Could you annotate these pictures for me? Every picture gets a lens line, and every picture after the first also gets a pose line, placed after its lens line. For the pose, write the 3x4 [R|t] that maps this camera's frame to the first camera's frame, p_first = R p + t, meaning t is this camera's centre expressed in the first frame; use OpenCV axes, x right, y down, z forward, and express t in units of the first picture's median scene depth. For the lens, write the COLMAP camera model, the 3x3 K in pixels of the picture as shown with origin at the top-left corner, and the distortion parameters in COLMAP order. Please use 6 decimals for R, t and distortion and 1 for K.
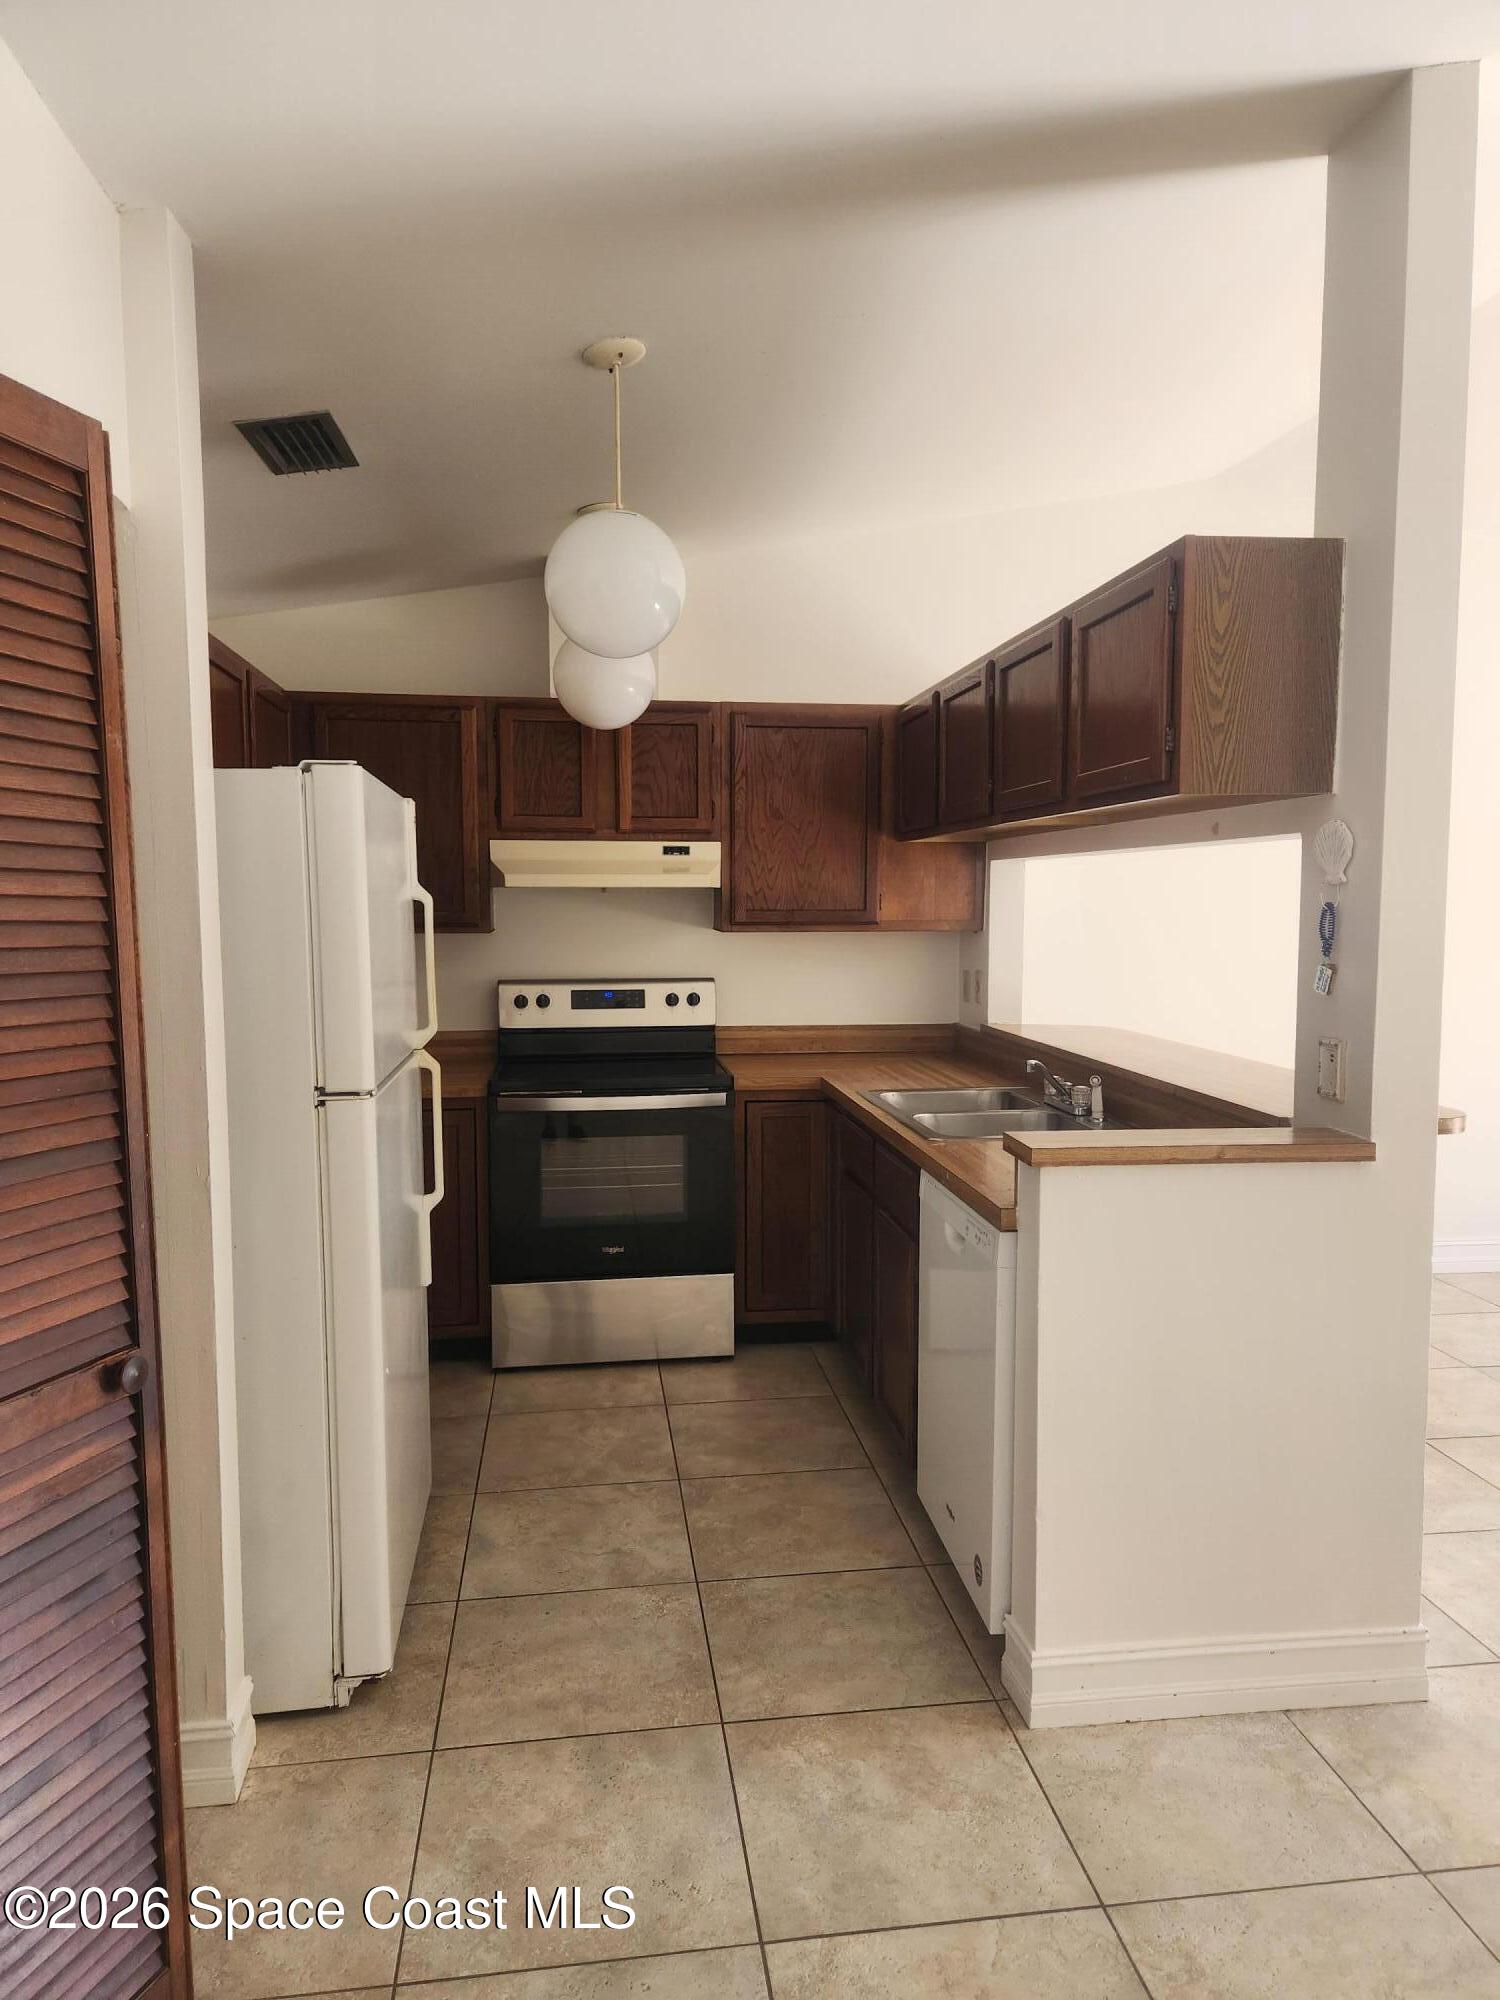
lens RADIAL K [[1342.1, 0, 778.2], [0, 1342.1, 1012.1], [0, 0, 1]] dist [0.041865, -0.024617]
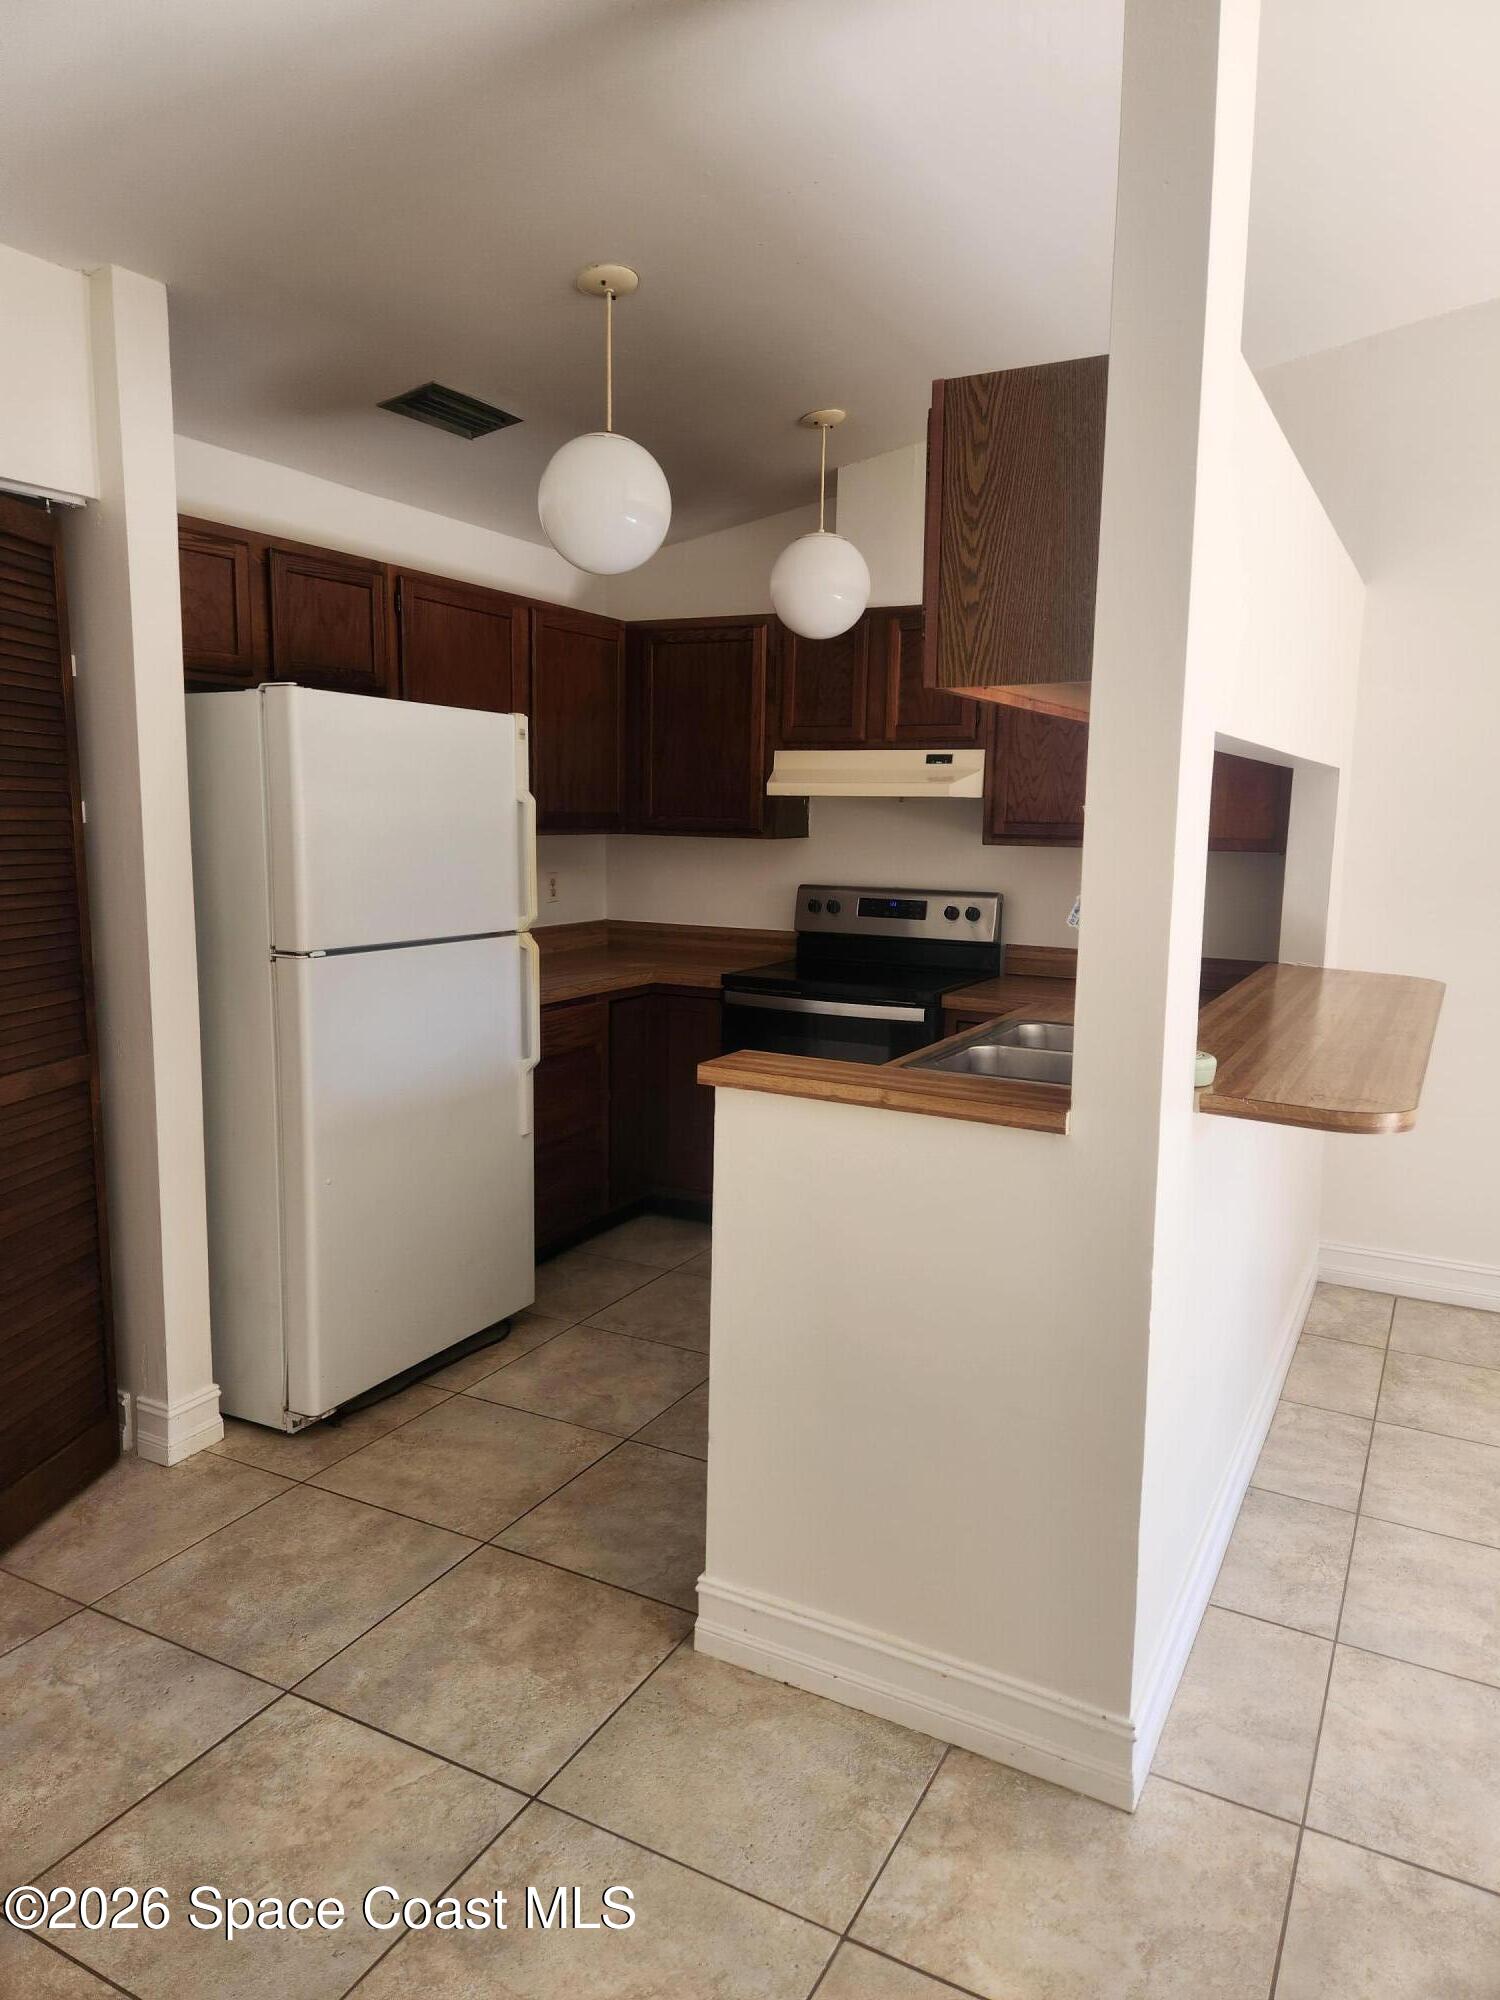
lens RADIAL K [[1342.1, 0, 775.8], [0, 1342.1, 993.7], [0, 0, 1]] dist [0.041865, -0.024617]
pose [[0.812503, 0.096627, -0.574893, 0.692035], [-0.068765, 0.995168, 0.070079, -0.018475], [0.578887, -0.017407, 0.815222, 0.219470]]
